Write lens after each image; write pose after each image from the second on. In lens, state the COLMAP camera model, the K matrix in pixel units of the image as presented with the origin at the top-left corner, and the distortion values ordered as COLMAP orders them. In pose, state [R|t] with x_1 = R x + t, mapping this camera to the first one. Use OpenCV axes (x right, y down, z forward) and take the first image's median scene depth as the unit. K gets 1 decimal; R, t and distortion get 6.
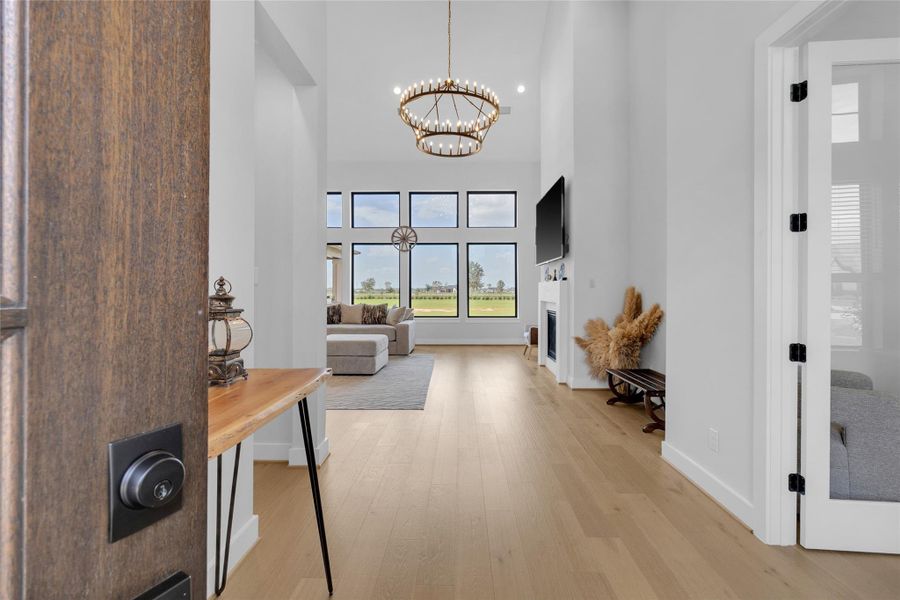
lens RADIAL K [[411.5, 0, 448.5], [0, 411.5, 294.5], [0, 0, 1]] dist [0.000952, -0.000779]
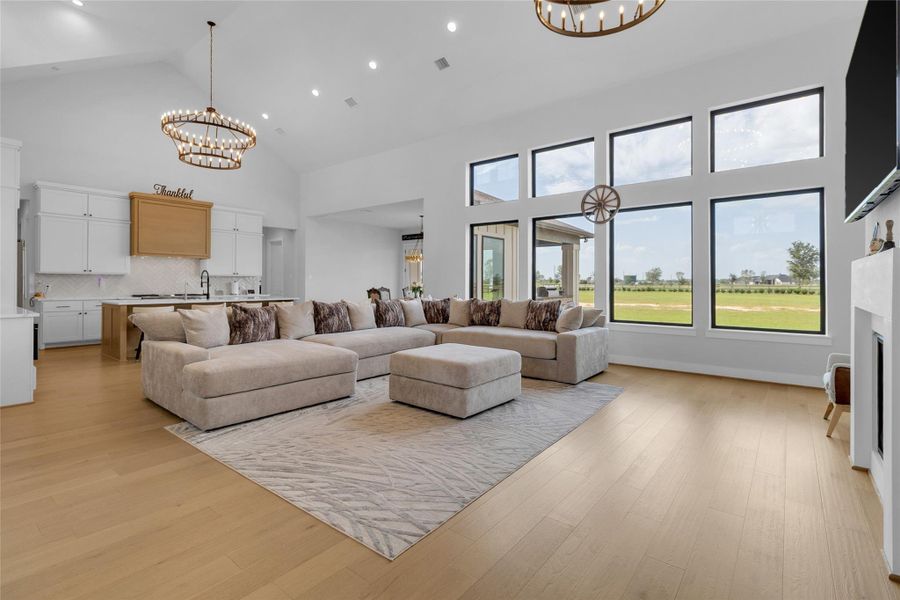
lens RADIAL K [[411.5, 0, 457.5], [0, 411.5, 286.5], [0, 0, 1]] dist [0.000952, -0.000779]
pose [[0.797663, 0.004901, -0.603084, 0.112926], [-0.004204, 0.999988, 0.002566, -0.002219], [0.603089, 0.000489, 0.797674, 0.321186]]
